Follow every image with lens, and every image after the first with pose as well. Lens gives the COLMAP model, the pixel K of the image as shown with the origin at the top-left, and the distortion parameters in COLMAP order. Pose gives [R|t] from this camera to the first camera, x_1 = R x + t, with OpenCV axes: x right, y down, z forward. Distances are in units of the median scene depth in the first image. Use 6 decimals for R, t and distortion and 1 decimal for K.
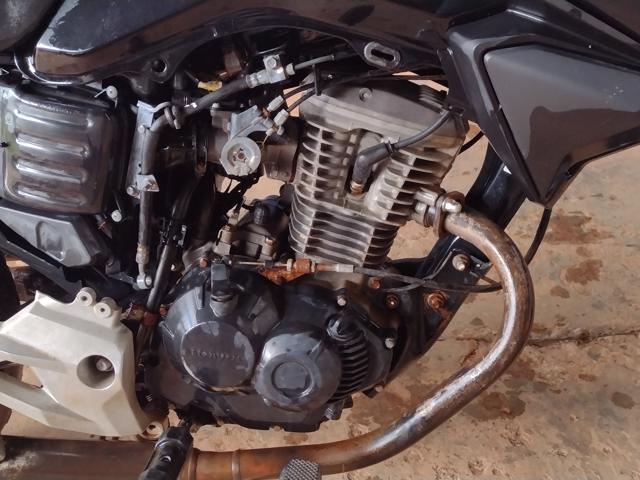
lens RADIAL K [[801.6, 0, 331.7], [0, 801.6, 240.3], [0, 0, 1]] dist [0.044564, 0.000000]
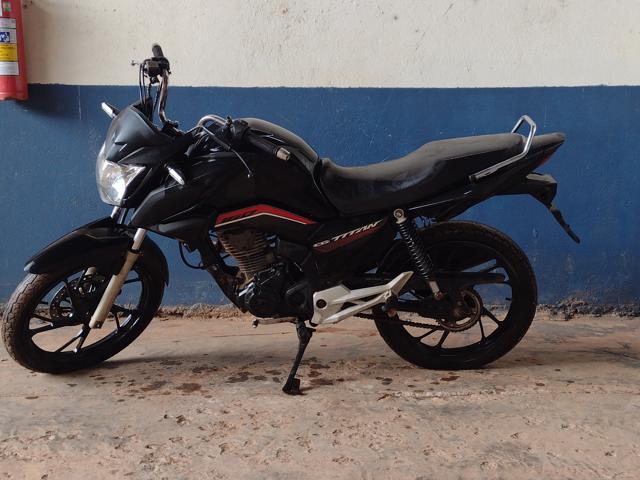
lens RADIAL K [[801.6, 0, 316.8], [0, 801.6, 237.6], [0, 0, 1]] dist [0.044564, 0.000000]
pose [[0.998650, 0.026329, -0.044771, 0.145945], [-0.044782, 0.873141, -0.485406, 1.221474], [0.026311, 0.486755, 0.873142, -1.438411]]
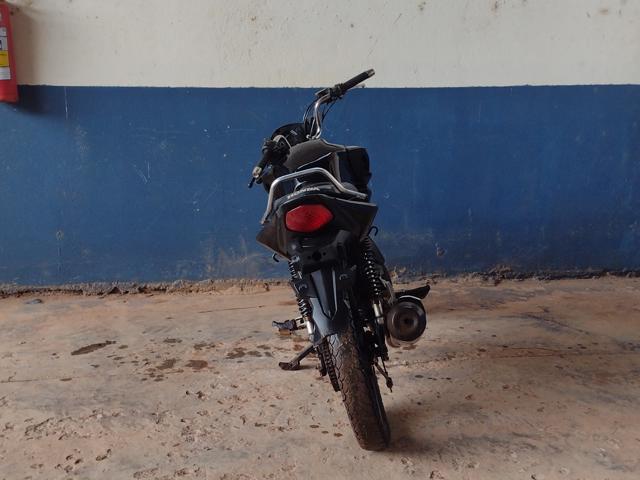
lens RADIAL K [[801.6, 0, 317.2], [0, 801.6, 242.9], [0, 0, 1]] dist [0.044564, 0.000000]
pose [[0.997719, 0.006654, 0.067173, -0.187376], [0.020806, 0.916366, -0.399802, 1.220610], [-0.064216, 0.400287, 0.914137, -2.142184]]
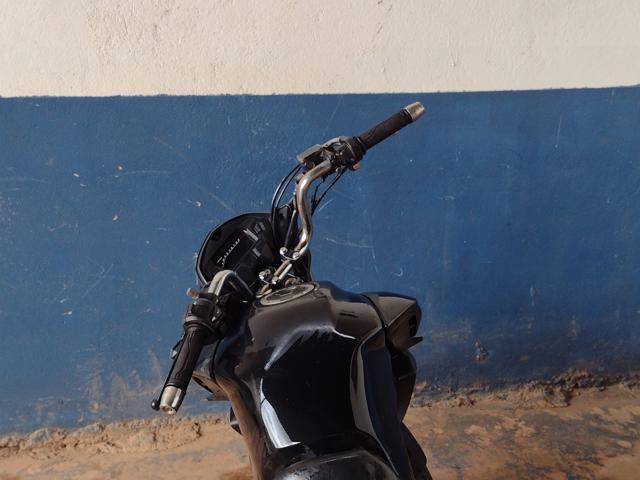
lens RADIAL K [[801.6, 0, 322.0], [0, 801.6, 241.9], [0, 0, 1]] dist [0.044564, 0.000000]
pose [[0.986889, -0.017116, 0.160490, -0.175085], [0.064038, 0.954268, -0.292014, -0.357126], [-0.148153, 0.298463, 0.942852, -0.435630]]
